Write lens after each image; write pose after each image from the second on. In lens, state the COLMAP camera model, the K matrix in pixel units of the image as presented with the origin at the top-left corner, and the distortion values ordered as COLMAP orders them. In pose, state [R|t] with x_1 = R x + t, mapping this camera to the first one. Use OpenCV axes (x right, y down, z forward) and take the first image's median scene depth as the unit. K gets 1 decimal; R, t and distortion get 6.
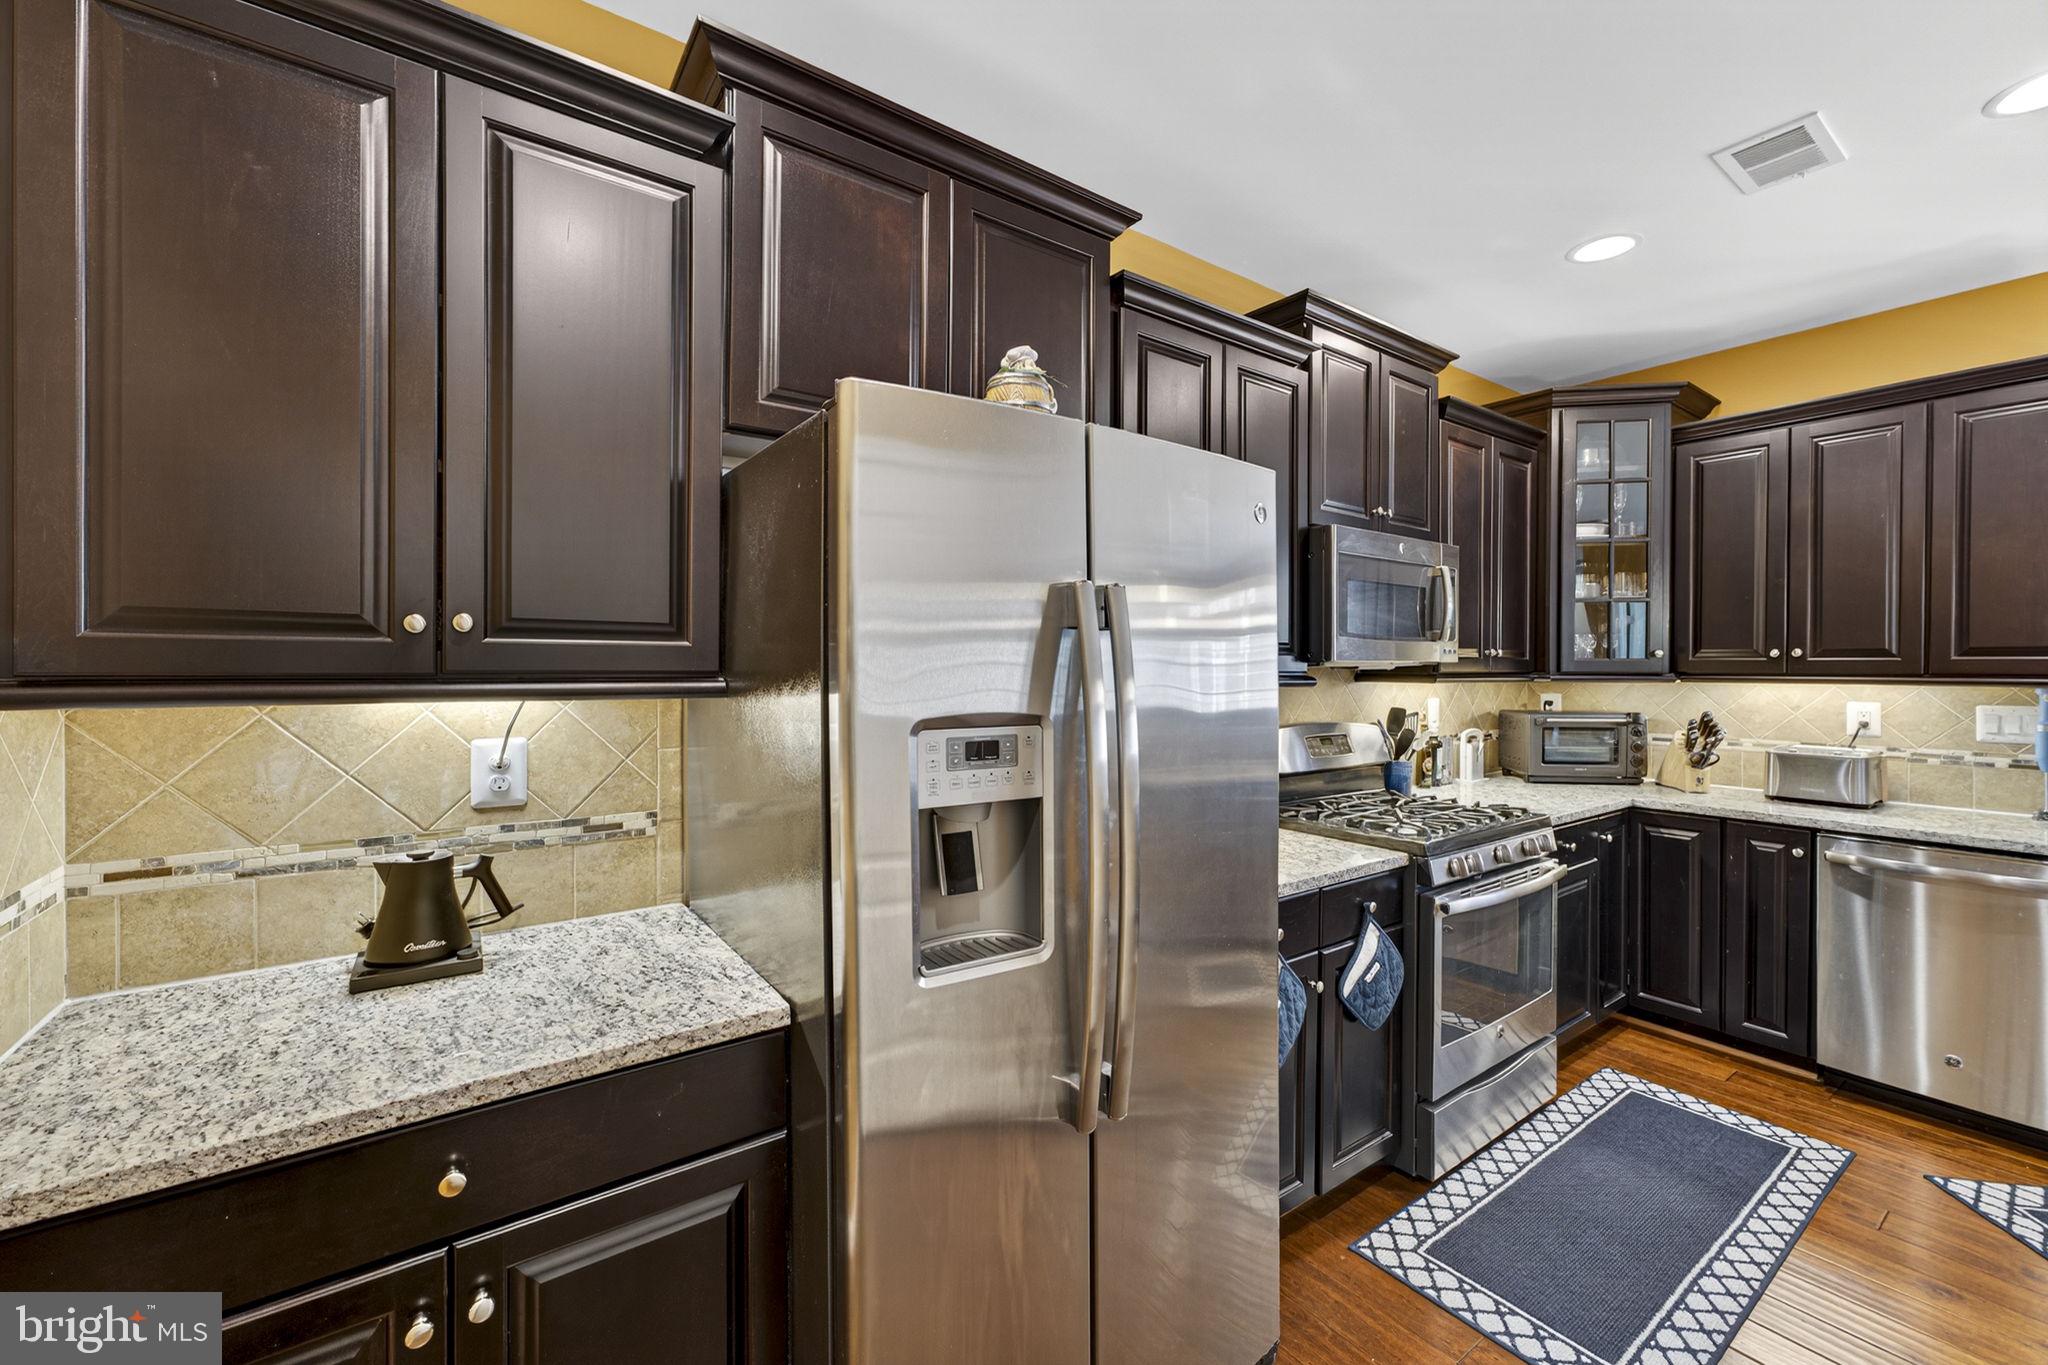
lens RADIAL K [[852.4, 0, 1030.5], [0, 852.4, 671.8], [0, 0, 1]] dist [0.000691, 0.000133]
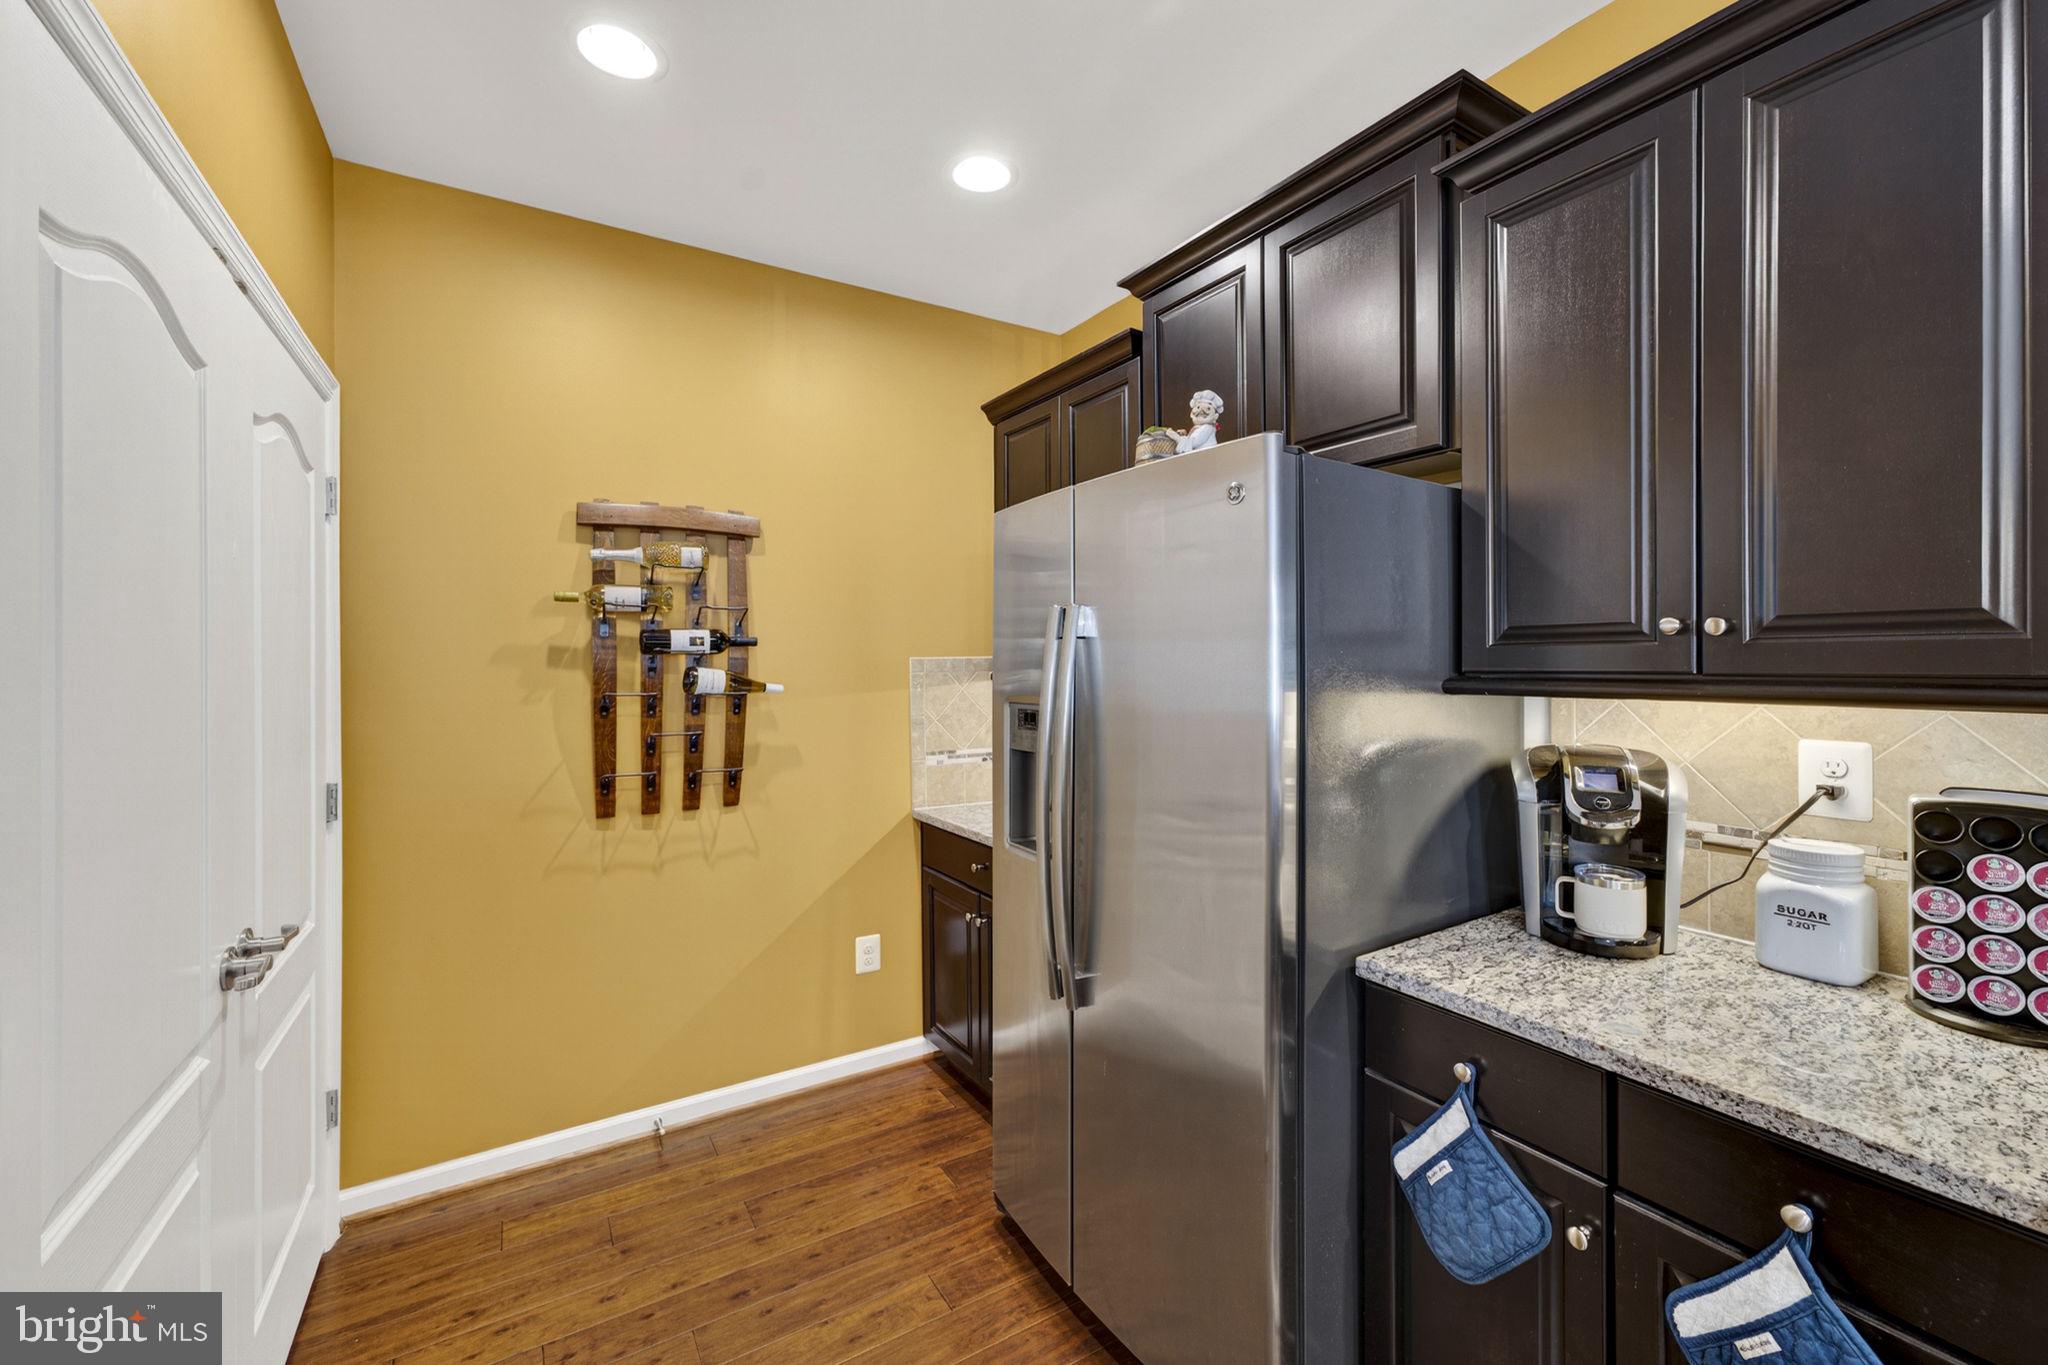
lens RADIAL K [[852.4, 0, 1030.5], [0, 852.4, 671.8], [0, 0, 1]] dist [0.000691, 0.000133]
pose [[-0.101011, 0.004145, -0.994877, 1.026590], [-0.002691, 0.999987, 0.004439, -0.002233], [0.994882, 0.003125, -0.100998, 0.772038]]
